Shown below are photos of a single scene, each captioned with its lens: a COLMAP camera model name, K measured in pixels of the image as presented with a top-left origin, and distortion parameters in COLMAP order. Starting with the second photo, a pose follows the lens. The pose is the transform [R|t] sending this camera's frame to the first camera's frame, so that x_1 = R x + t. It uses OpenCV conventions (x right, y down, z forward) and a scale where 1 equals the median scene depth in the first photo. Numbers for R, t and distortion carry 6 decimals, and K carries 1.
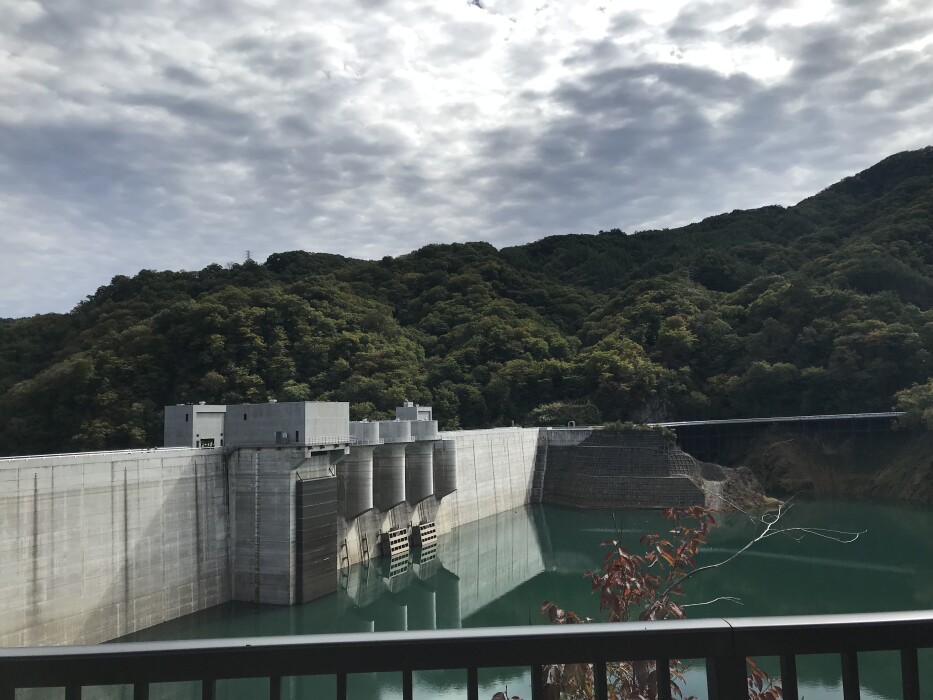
lens RADIAL K [[762.4, 0, 472.4], [0, 762.4, 335.2], [0, 0, 1]] dist [0.045248, -0.055195]
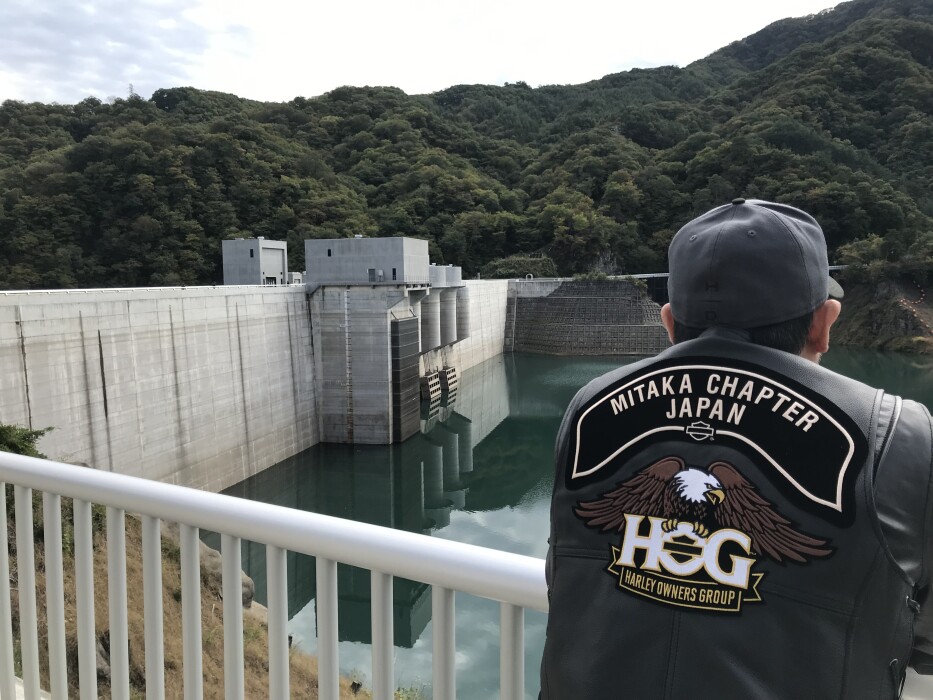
lens RADIAL K [[762.4, 0, 457.4], [0, 762.4, 337.1], [0, 0, 1]] dist [0.045248, -0.055195]
pose [[0.984716, -0.005562, 0.174076, -0.132633], [-0.026183, 0.983404, 0.179532, 0.016348], [-0.172186, -0.181346, 0.968228, 0.027527]]
